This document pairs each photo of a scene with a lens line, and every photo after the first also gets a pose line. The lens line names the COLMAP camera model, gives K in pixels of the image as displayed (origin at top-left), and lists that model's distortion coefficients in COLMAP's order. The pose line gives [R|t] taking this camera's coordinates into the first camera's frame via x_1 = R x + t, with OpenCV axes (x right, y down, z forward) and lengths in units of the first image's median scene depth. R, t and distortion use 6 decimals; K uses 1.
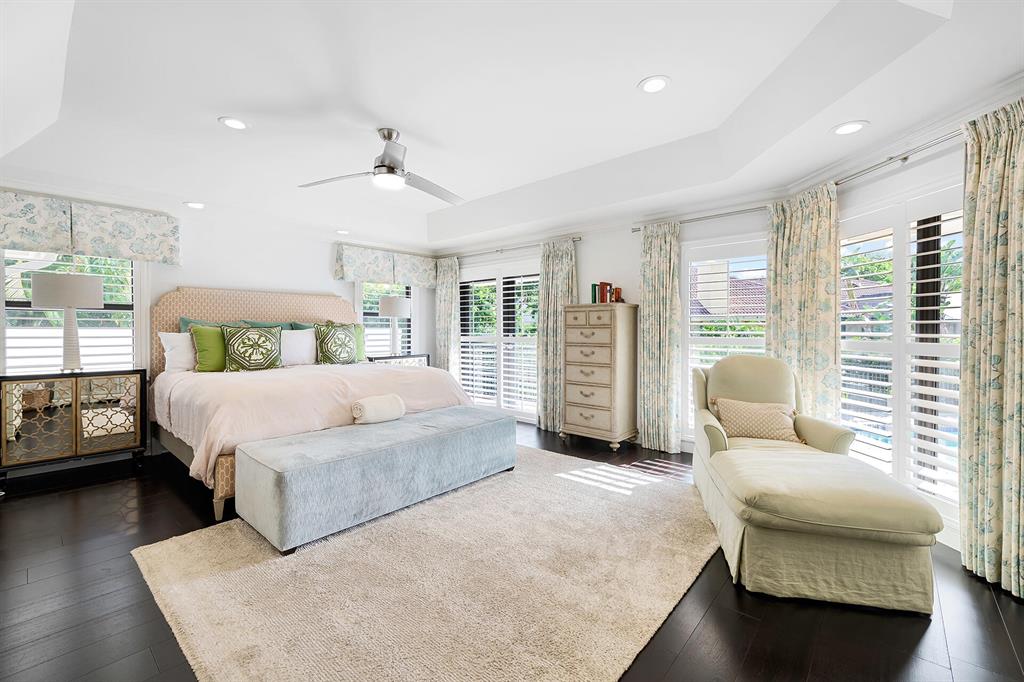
lens RADIAL K [[426.3, 0, 510.4], [0, 426.3, 336.0], [0, 0, 1]] dist [-0.000586, 0.000041]
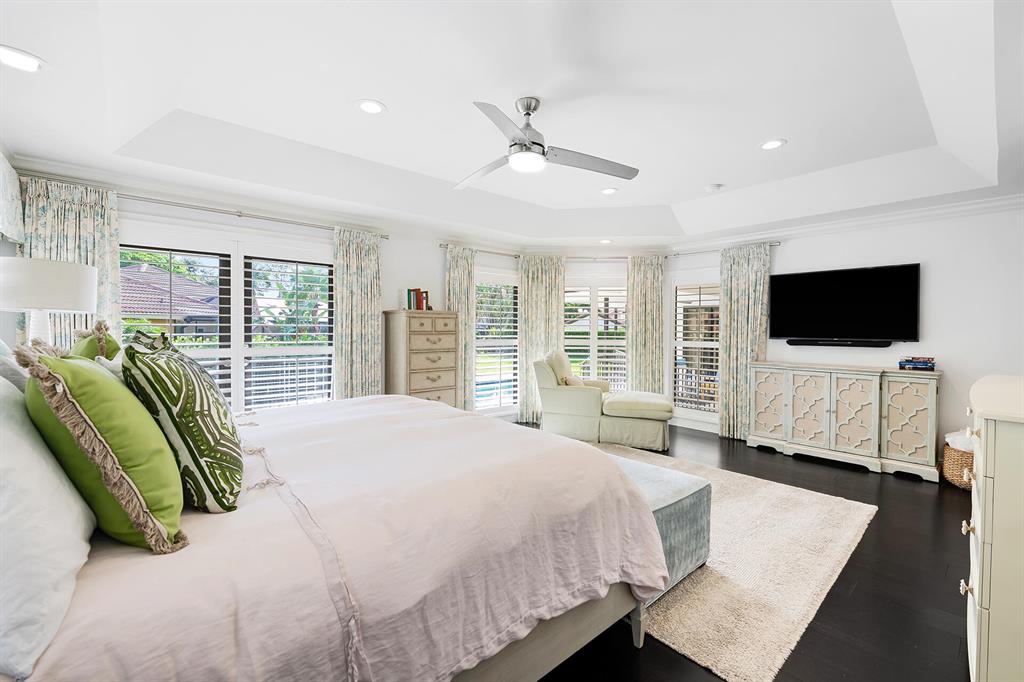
lens RADIAL K [[448.9, 0, 511.3], [0, 448.9, 335.4], [0, 0, 1]] dist [0.002364, 0.000190]
pose [[0.099348, -0.019698, 0.994858, -0.856680], [0.010045, 0.999773, 0.018792, -0.034016], [-0.995002, 0.008127, 0.099523, 0.701812]]
